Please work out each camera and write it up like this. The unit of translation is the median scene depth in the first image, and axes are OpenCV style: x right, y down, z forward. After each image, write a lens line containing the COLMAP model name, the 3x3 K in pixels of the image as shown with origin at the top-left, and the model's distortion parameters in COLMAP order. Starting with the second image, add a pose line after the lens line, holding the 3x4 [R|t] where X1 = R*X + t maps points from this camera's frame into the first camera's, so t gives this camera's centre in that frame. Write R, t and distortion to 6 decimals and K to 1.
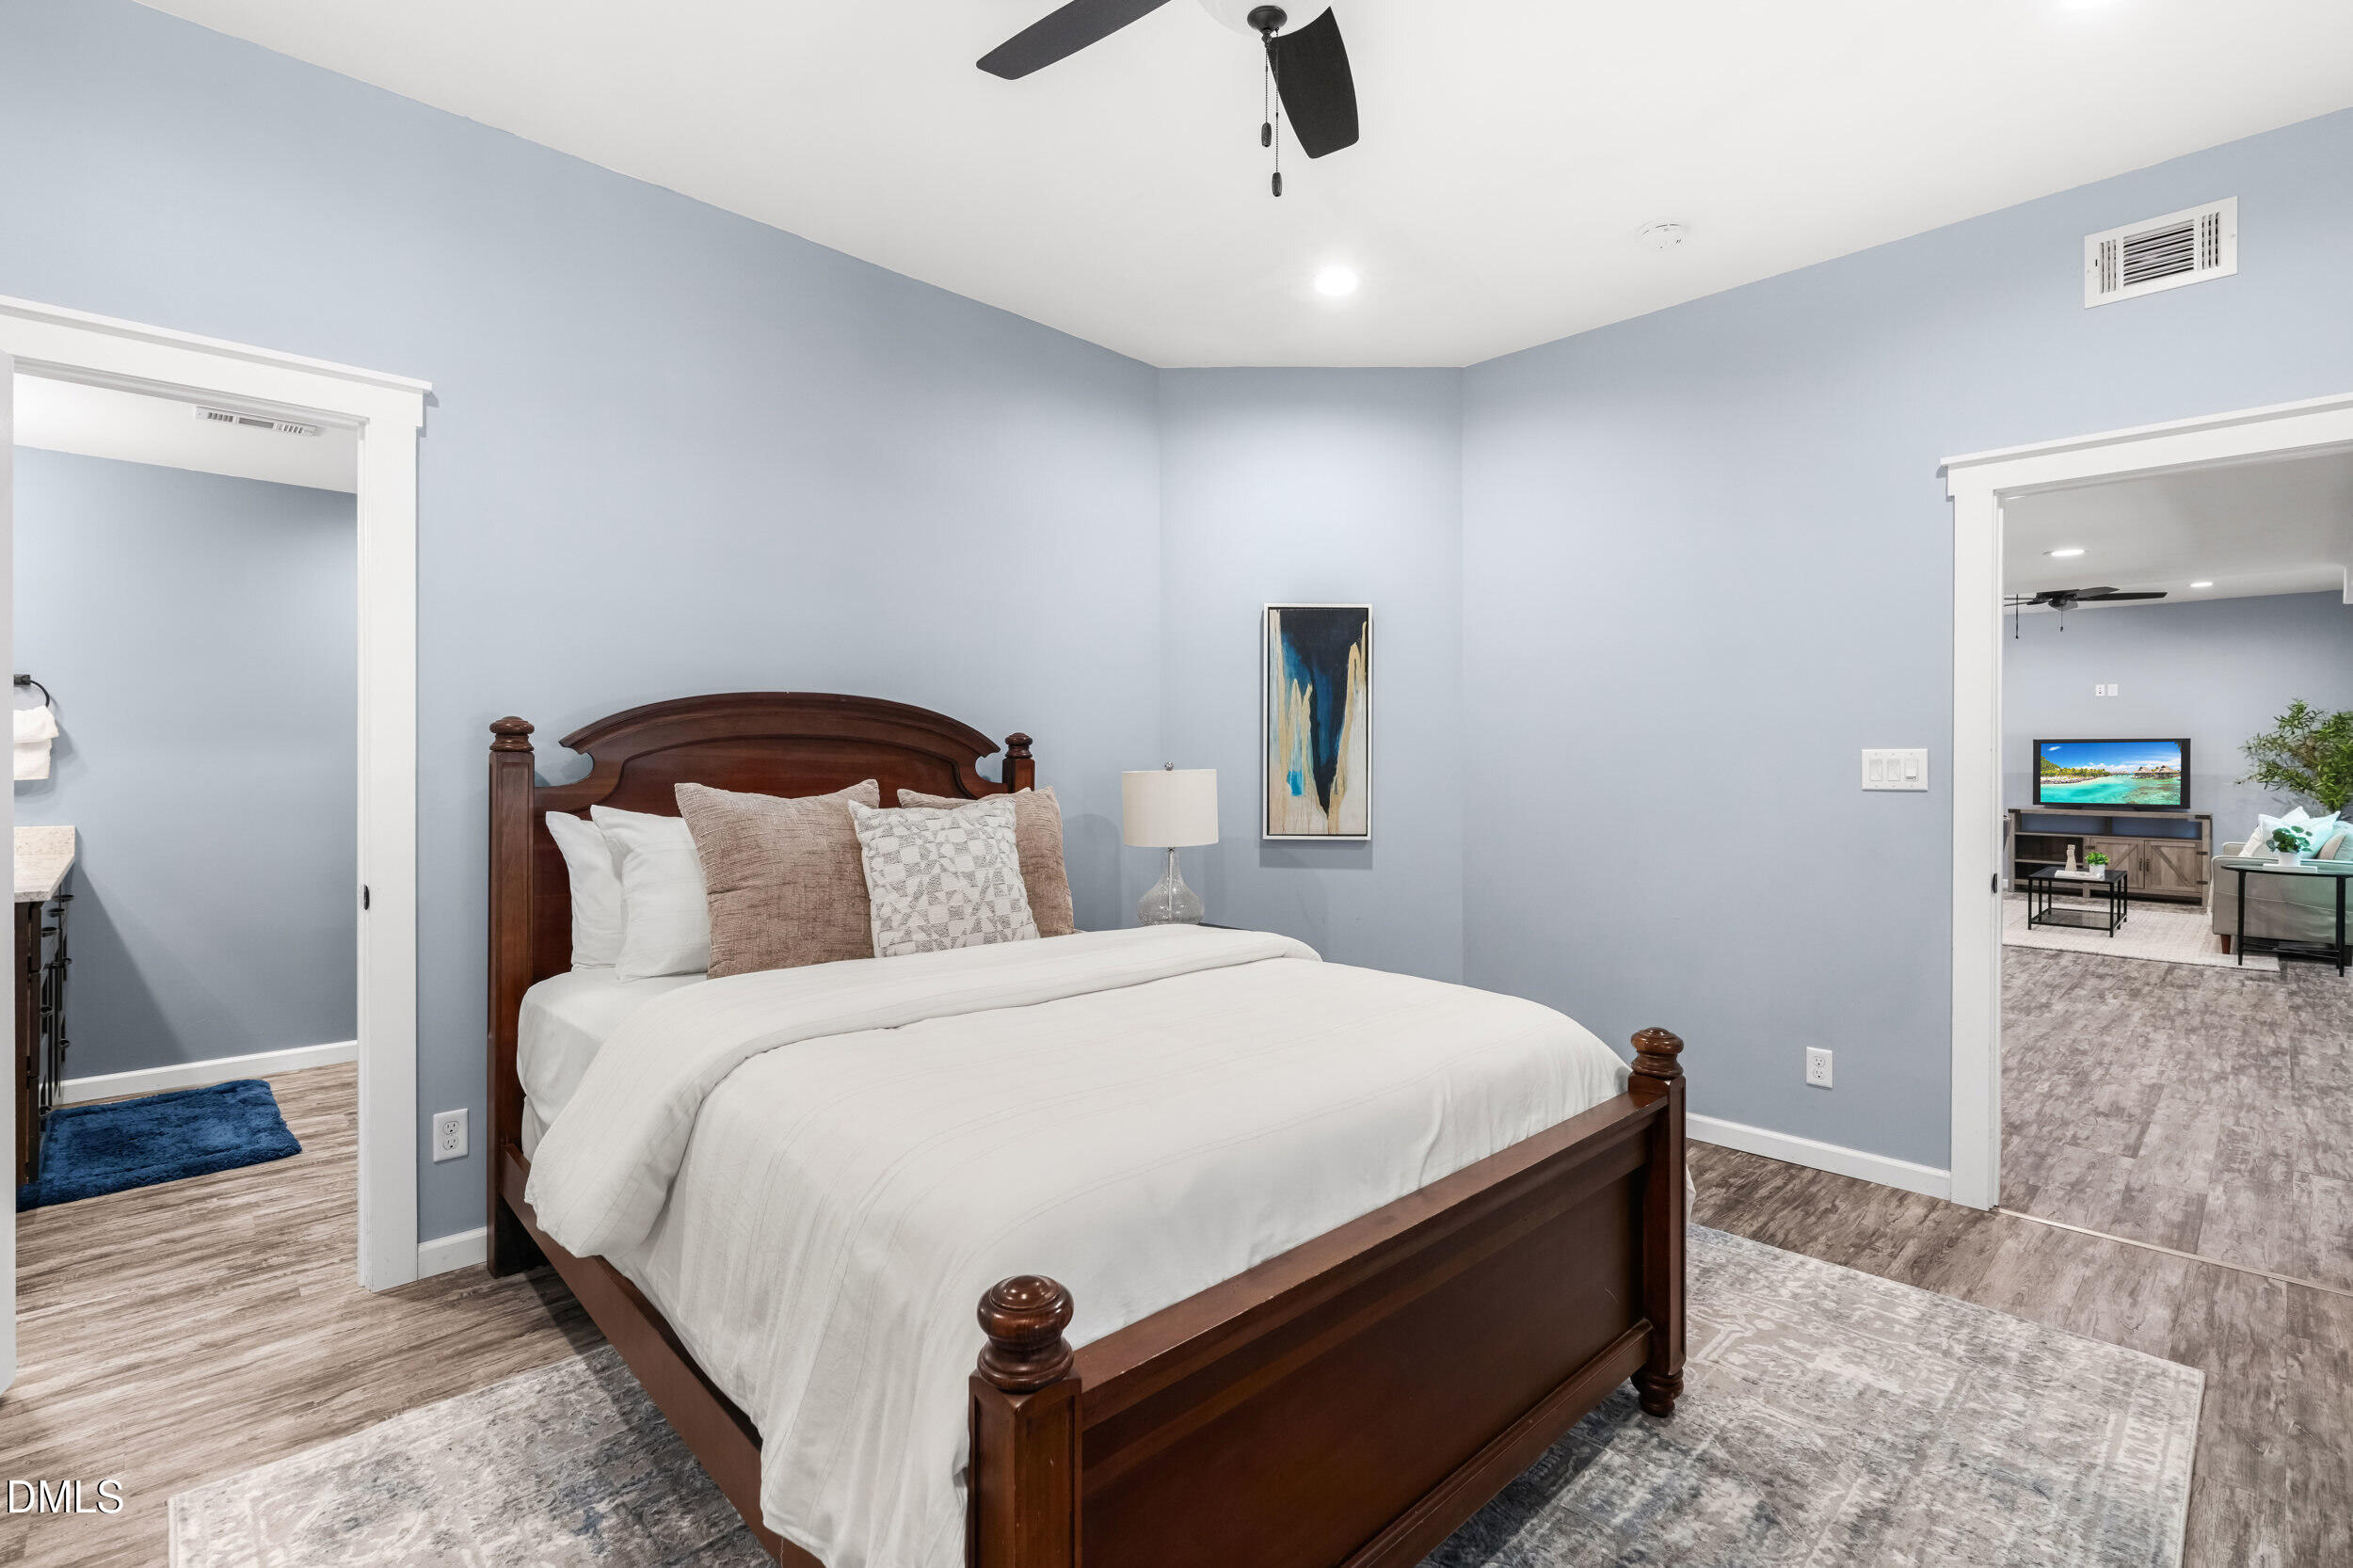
lens RADIAL K [[1090.8, 0, 1161.1], [0, 1090.8, 754.6], [0, 0, 1]] dist [-0.003042, 0.000051]
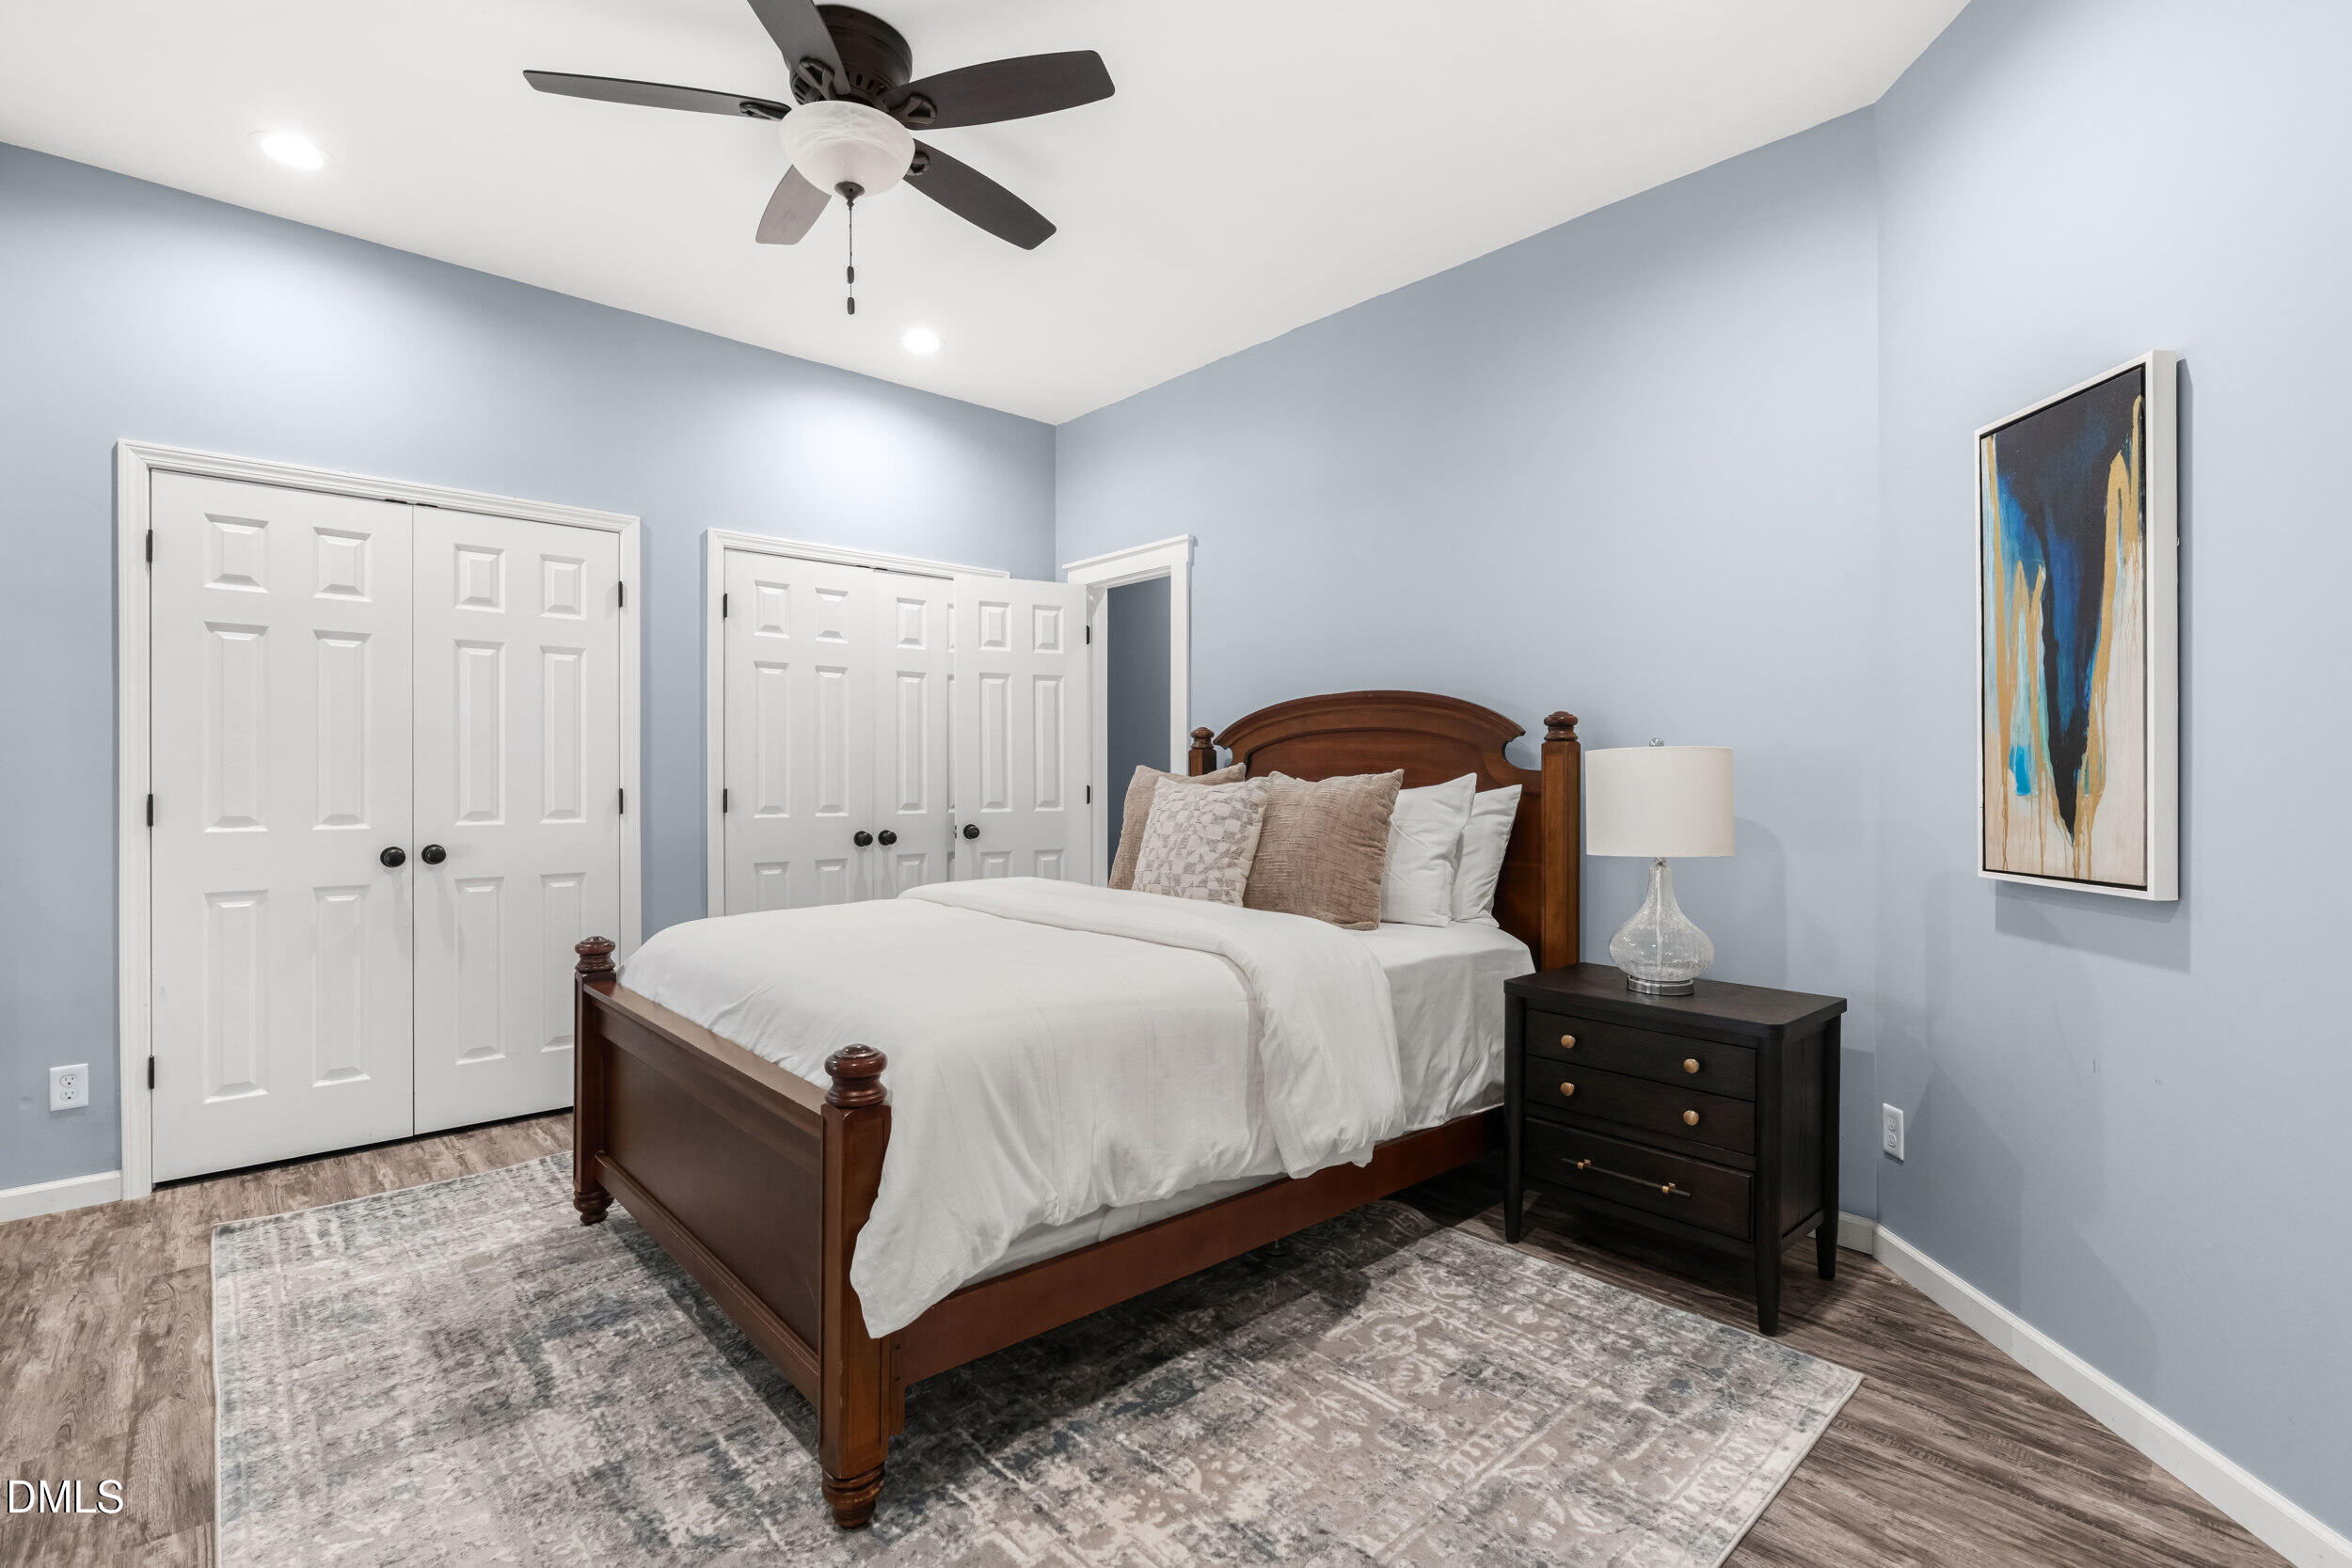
lens RADIAL K [[1071.6, 0, 1172.0], [0, 1071.6, 774.3], [0, 0, 1]] dist [-0.003826, -0.000286]
pose [[-0.014912, -0.014156, -0.999789, 0.870072], [-0.002571, 0.999897, -0.014119, 0.050903], [0.999886, 0.002360, -0.014947, 0.872405]]
